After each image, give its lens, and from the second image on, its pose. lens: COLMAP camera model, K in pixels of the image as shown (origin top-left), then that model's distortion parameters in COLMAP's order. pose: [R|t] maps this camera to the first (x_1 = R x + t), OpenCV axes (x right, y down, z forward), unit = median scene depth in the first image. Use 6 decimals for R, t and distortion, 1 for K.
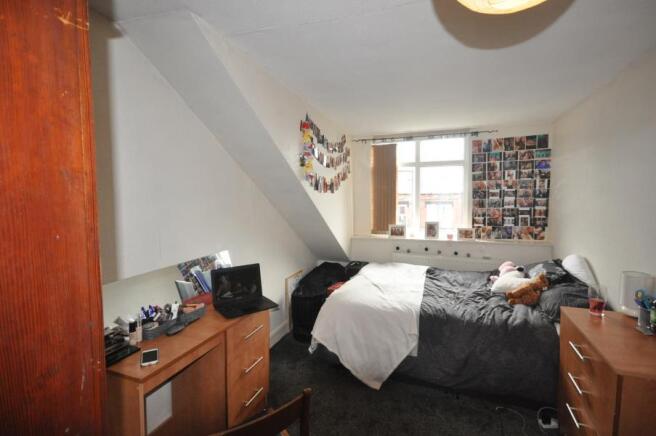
lens RADIAL K [[334.3, 0, 327.4], [0, 334.3, 218.7], [0, 0, 1]] dist [0.000261, -0.000495]
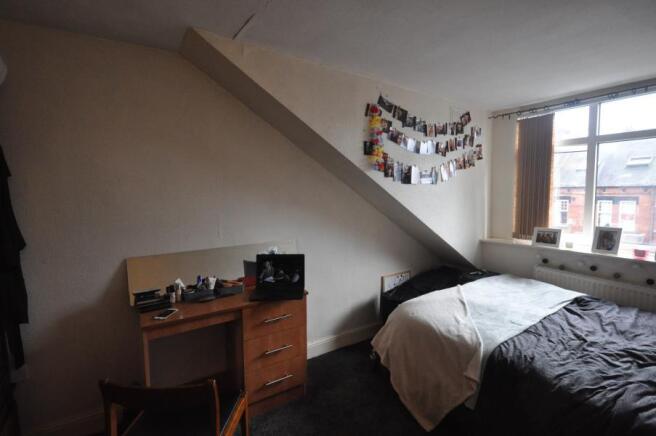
lens RADIAL K [[334.3, 0, 328.2], [0, 334.3, 217.4], [0, 0, 1]] dist [0.000261, -0.000495]
pose [[0.781804, 0.052517, -0.621309, 0.310454], [-0.041828, 0.998619, 0.031776, -0.008398], [0.622120, 0.001146, 0.782921, 0.165696]]
